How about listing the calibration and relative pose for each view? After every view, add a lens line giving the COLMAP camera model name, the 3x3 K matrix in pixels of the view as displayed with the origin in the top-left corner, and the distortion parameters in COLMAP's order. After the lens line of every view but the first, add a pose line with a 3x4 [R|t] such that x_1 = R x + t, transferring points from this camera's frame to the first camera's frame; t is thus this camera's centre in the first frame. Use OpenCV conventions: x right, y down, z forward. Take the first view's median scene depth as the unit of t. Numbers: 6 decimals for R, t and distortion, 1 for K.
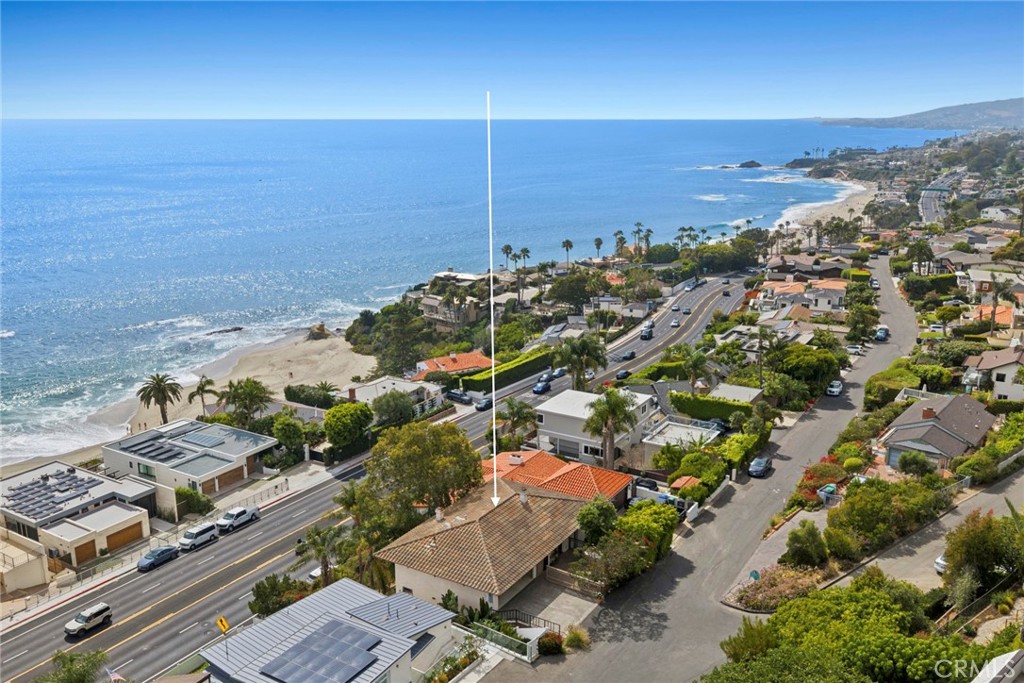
lens RADIAL K [[843.1, 0, 512.0], [0, 843.1, 341.5], [0, 0, 1]] dist [-0.001695, -0.012641]
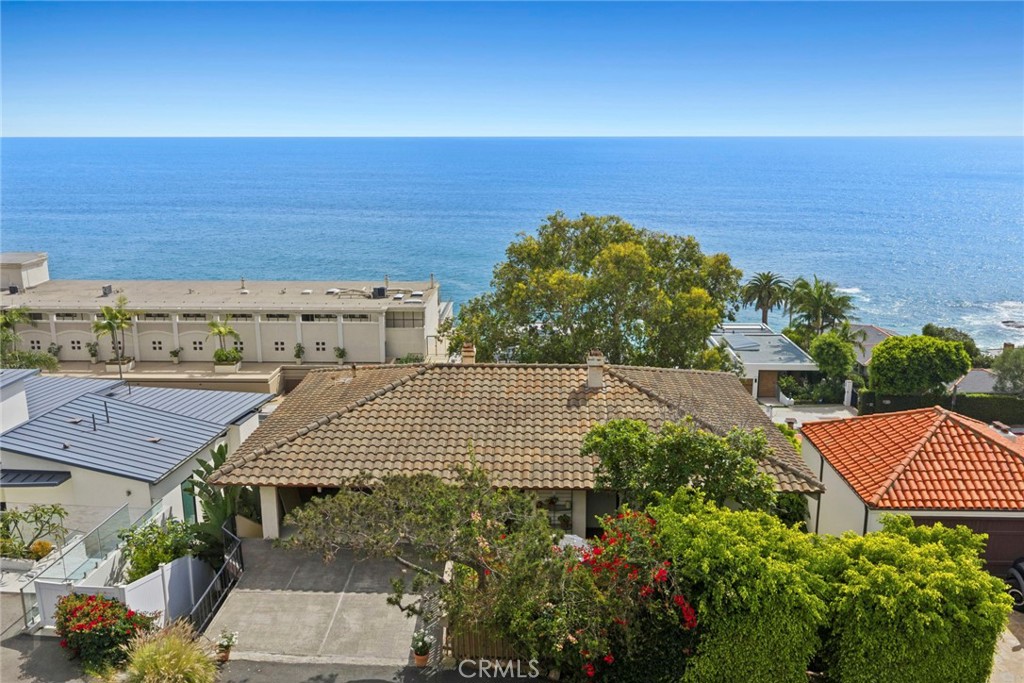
lens RADIAL K [[843.1, 0, 512.0], [0, 843.1, 341.5], [0, 0, 1]] dist [-0.001695, -0.012641]
pose [[0.500791, 0.210165, -0.839666, 0.180886], [-0.219856, 0.969145, 0.111447, 0.079932], [0.837181, 0.128794, 0.531545, 0.436981]]
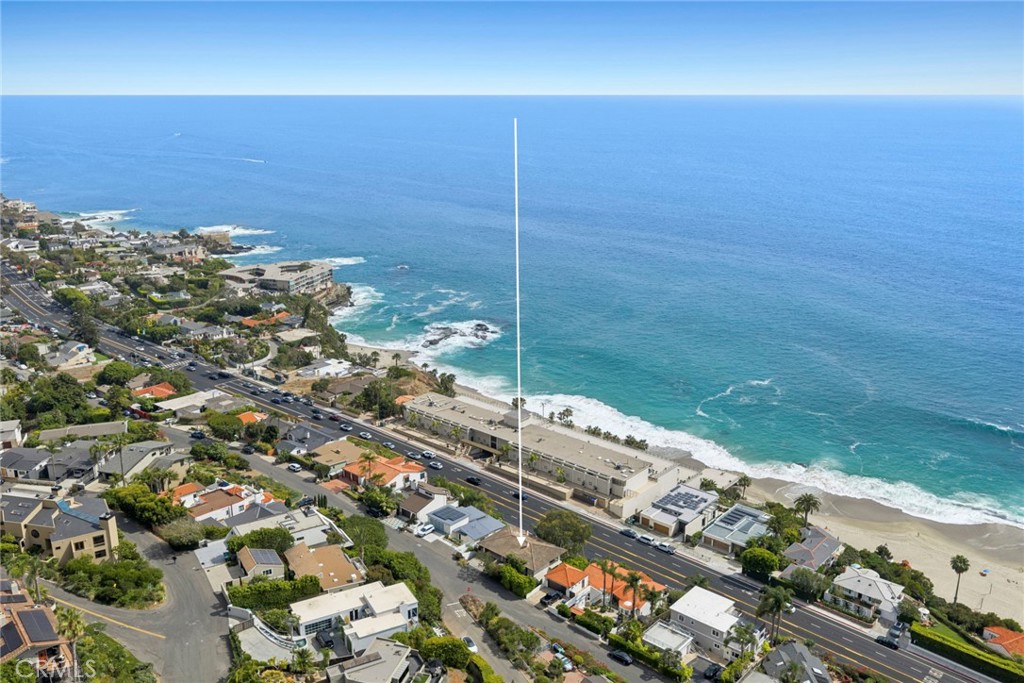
lens RADIAL K [[843.1, 0, 512.0], [0, 843.1, 341.5], [0, 0, 1]] dist [-0.001695, -0.012641]
pose [[-0.175058, 0.282993, -0.943011, 1.385409], [-0.251314, 0.913229, 0.320709, -0.736191], [0.951943, 0.293134, -0.088748, 0.581525]]
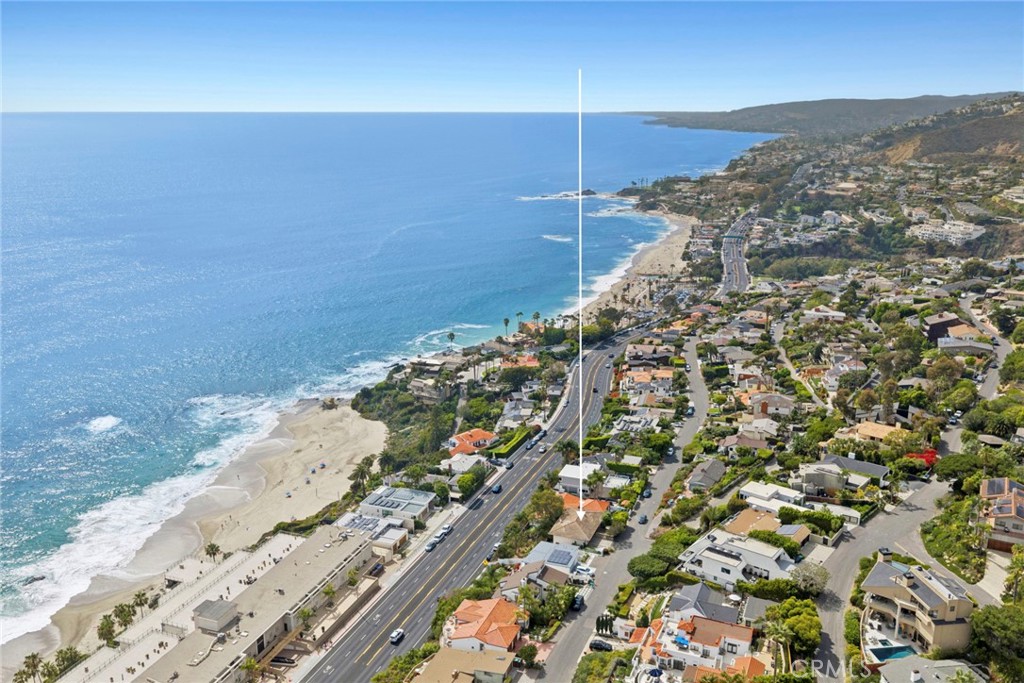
lens RADIAL K [[843.1, 0, 512.0], [0, 843.1, 341.5], [0, 0, 1]] dist [-0.001695, -0.012641]
pose [[0.981108, -0.047666, 0.187497, -0.501274], [0.046416, 0.998861, 0.011058, -0.315882], [-0.187810, -0.002146, 0.982203, -1.289403]]
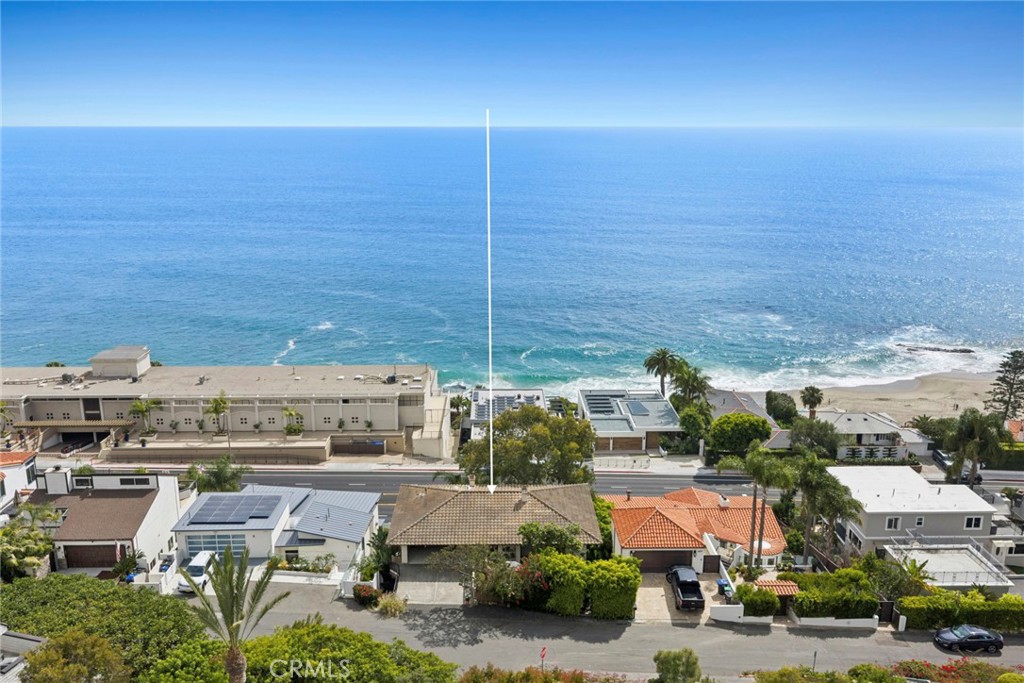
lens RADIAL K [[843.1, 0, 512.0], [0, 843.1, 341.5], [0, 0, 1]] dist [-0.001695, -0.012641]
pose [[0.541609, 0.215710, -0.812483, 0.456778], [-0.216510, 0.969704, 0.113124, -0.062423], [0.812271, 0.114642, 0.571903, 0.218987]]
